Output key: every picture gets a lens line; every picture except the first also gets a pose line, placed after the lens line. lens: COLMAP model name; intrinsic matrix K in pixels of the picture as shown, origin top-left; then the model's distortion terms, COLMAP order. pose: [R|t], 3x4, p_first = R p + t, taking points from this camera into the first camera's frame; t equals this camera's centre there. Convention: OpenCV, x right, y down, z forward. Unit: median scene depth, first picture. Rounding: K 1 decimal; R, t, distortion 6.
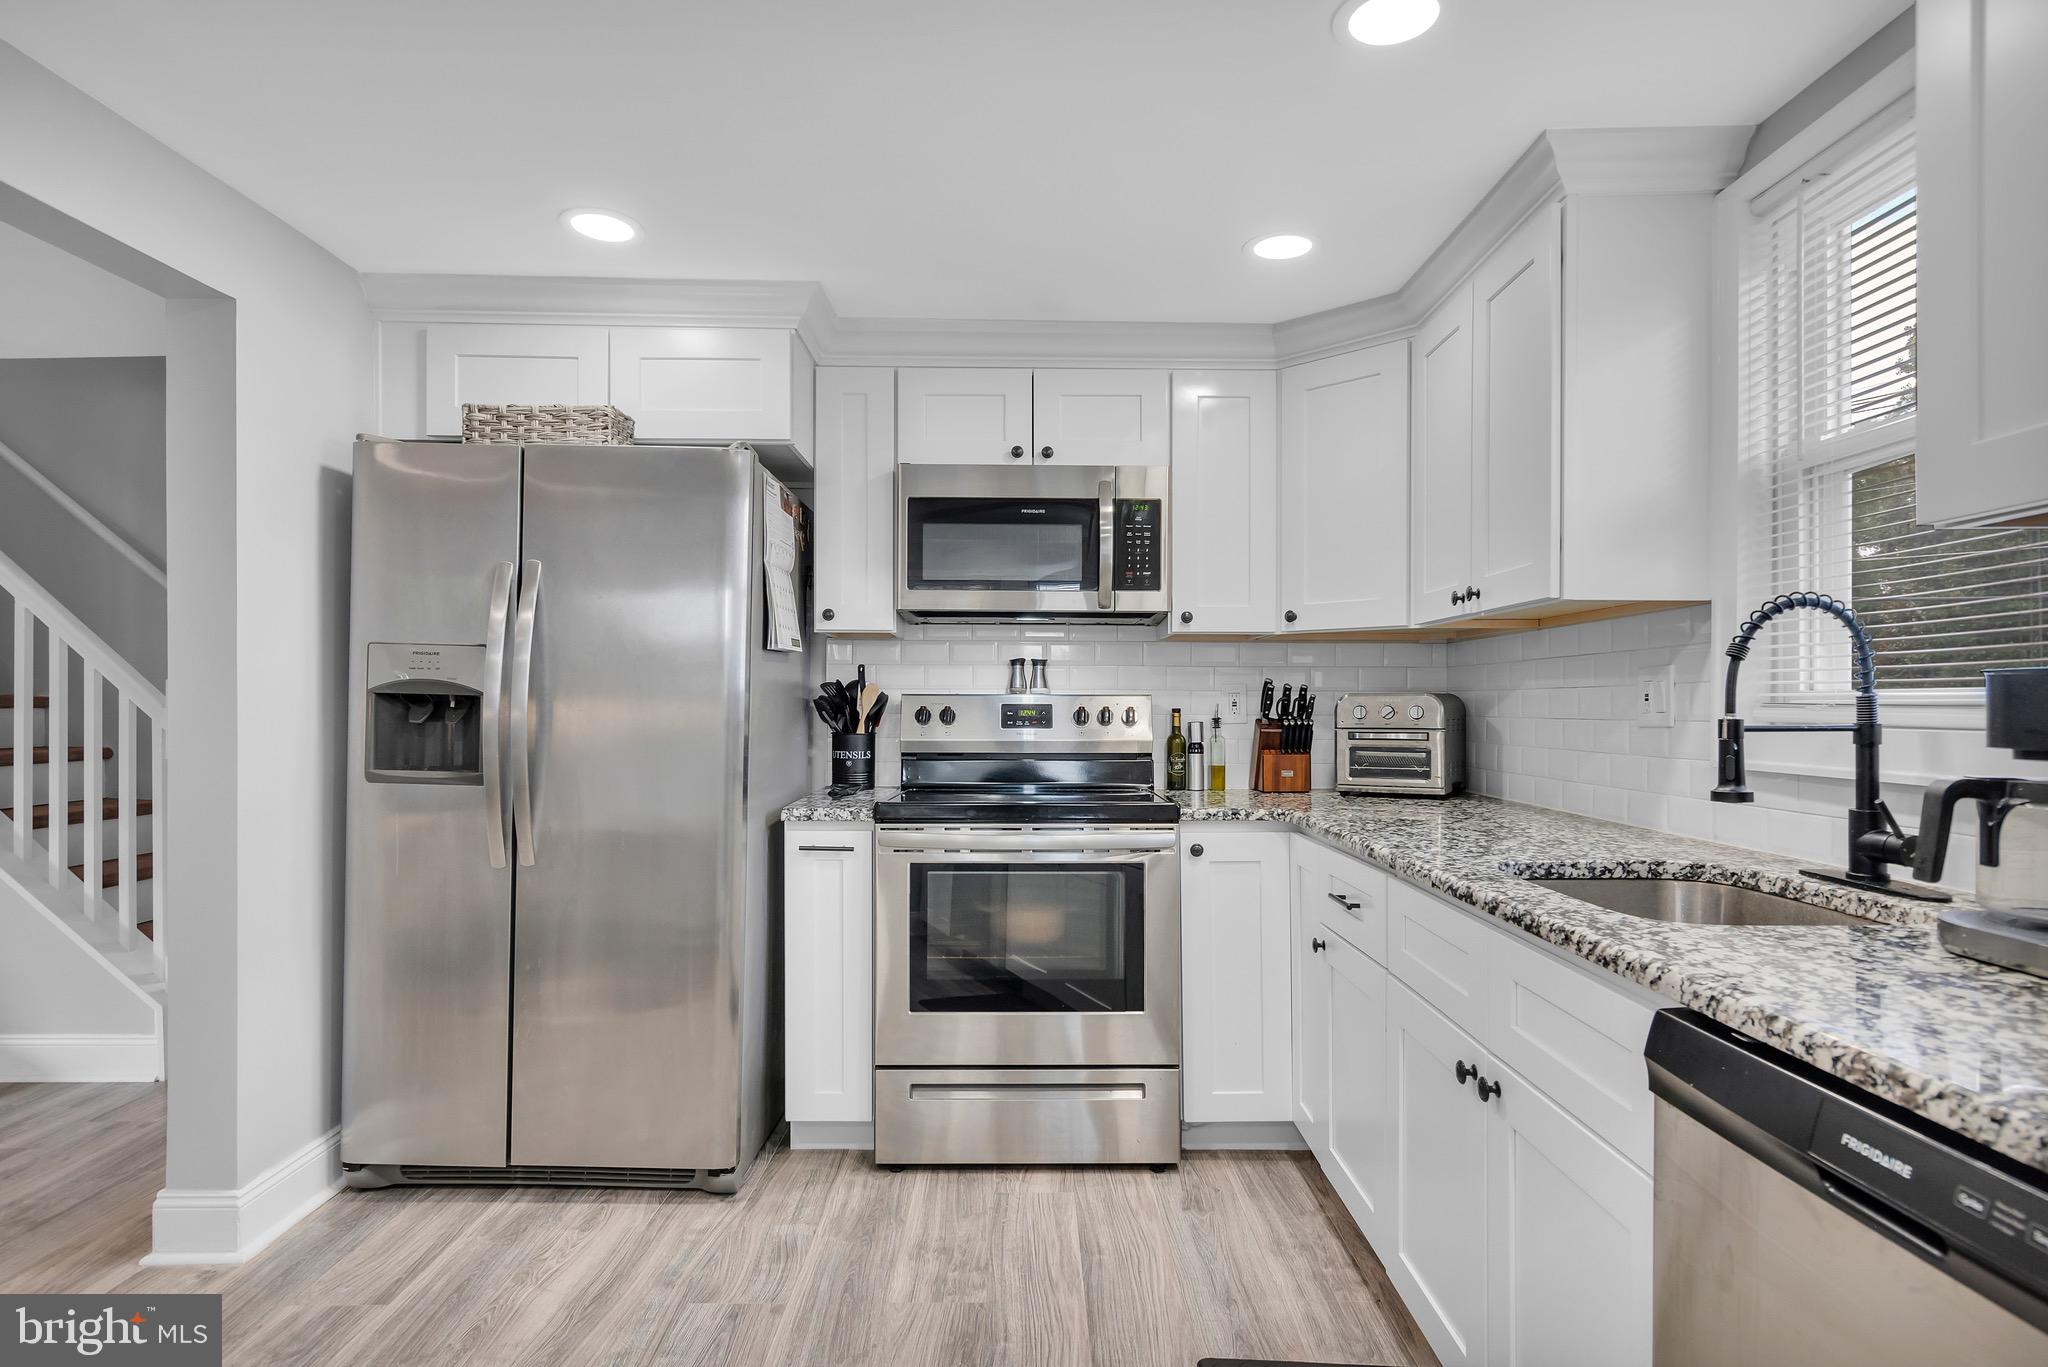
lens RADIAL K [[1100.9, 0, 1028.5], [0, 1100.9, 715.5], [0, 0, 1]] dist [-0.002114, 0.001626]
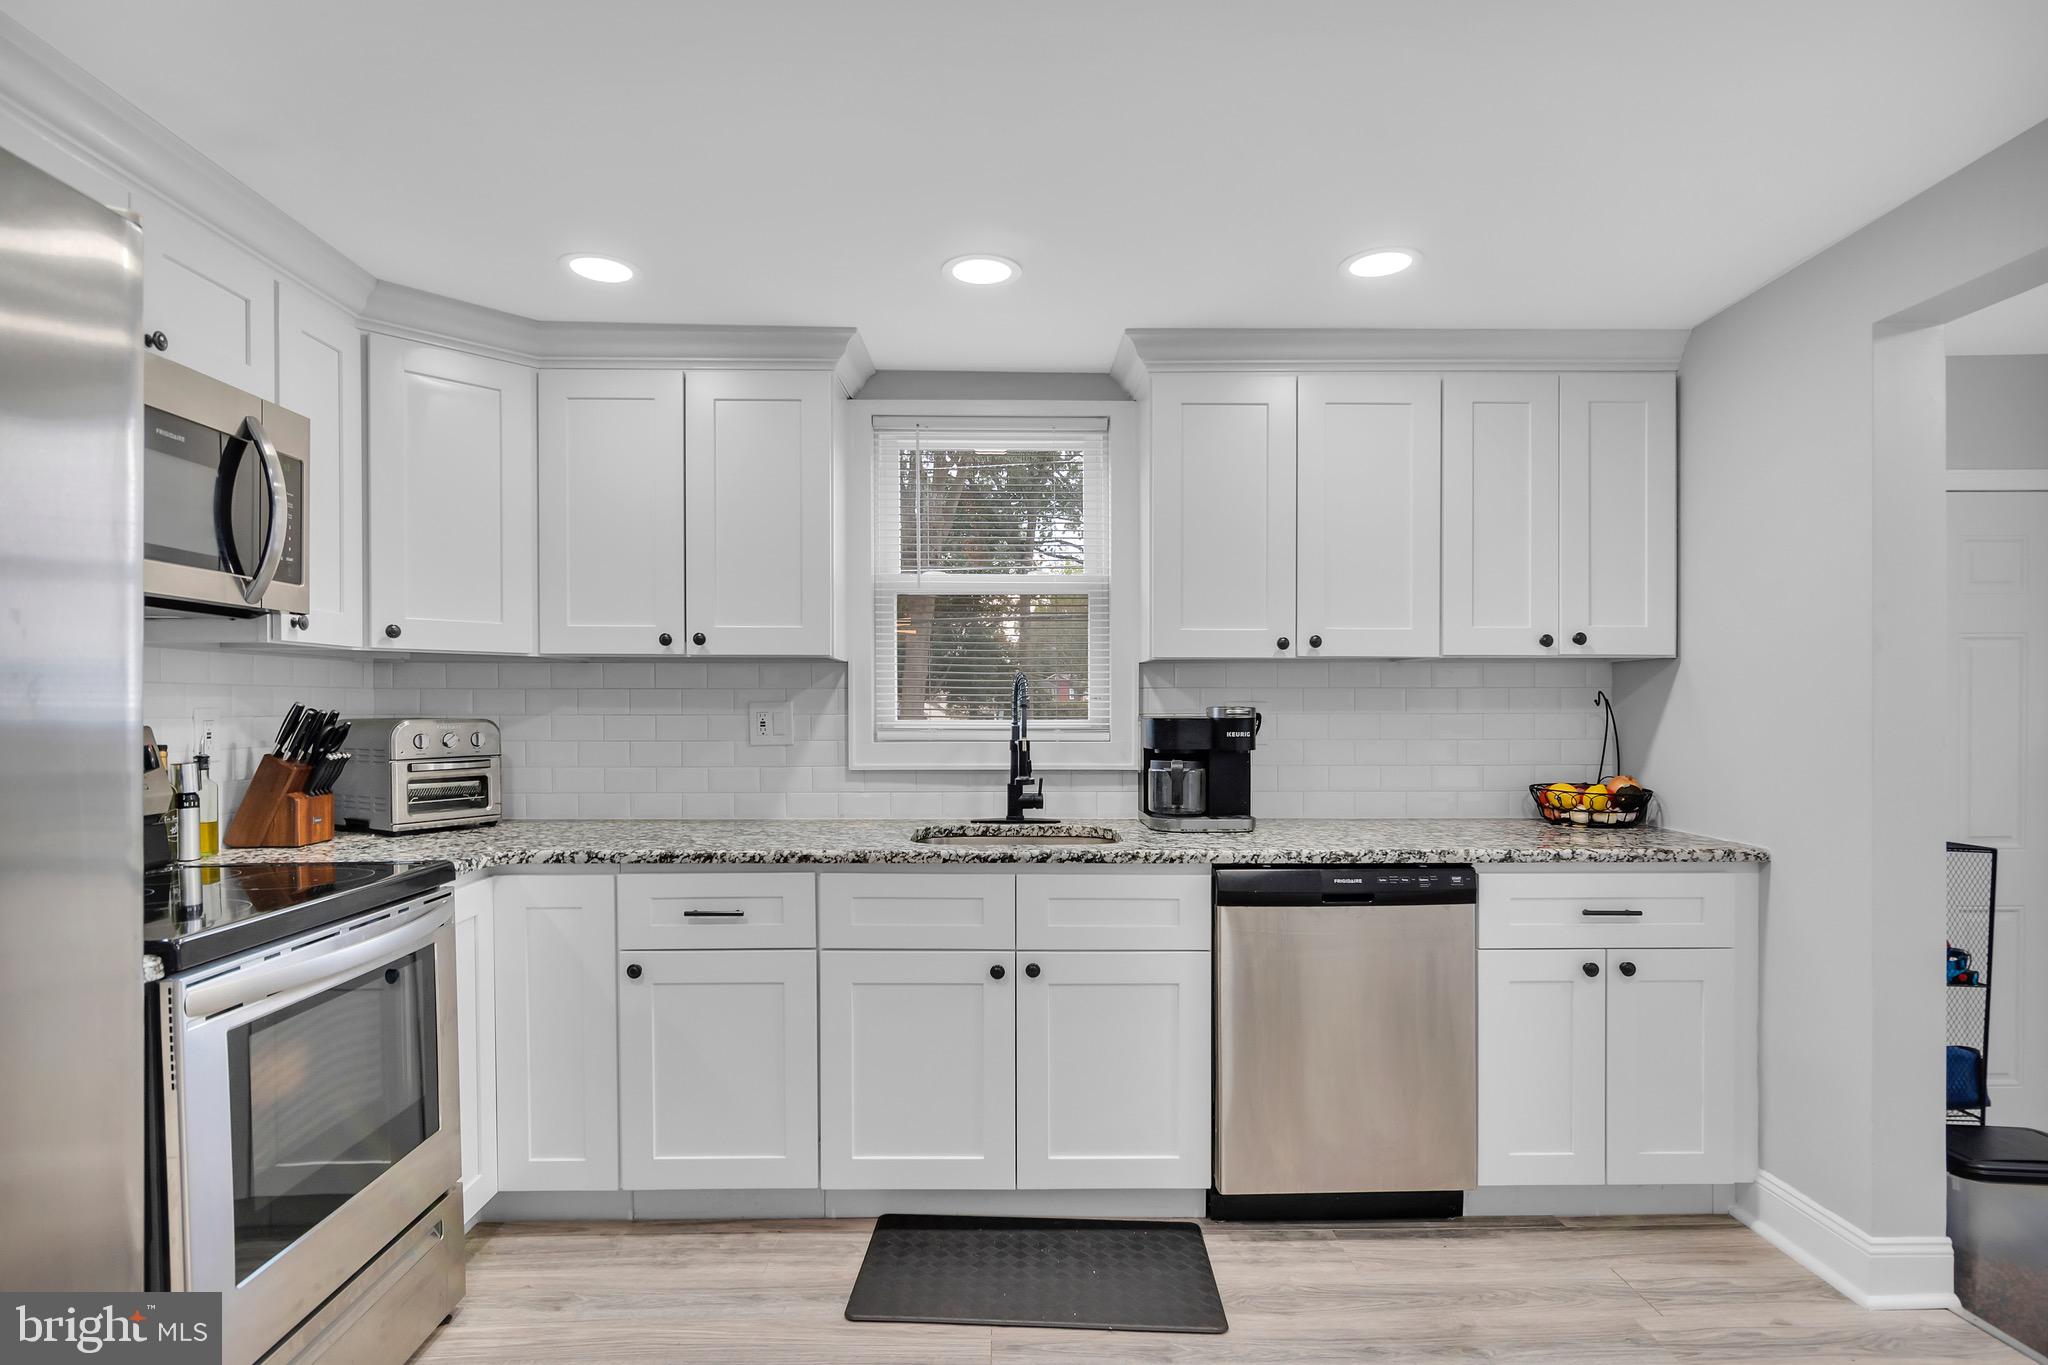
lens RADIAL K [[1100.9, 0, 1024.9], [0, 1100.9, 697.5], [0, 0, 1]] dist [-0.002114, 0.001626]
pose [[-0.028229, 0.003826, 0.999594, -0.704340], [0.008089, 0.999961, -0.003599, -0.036032], [-0.999569, 0.007984, -0.028258, 0.603768]]
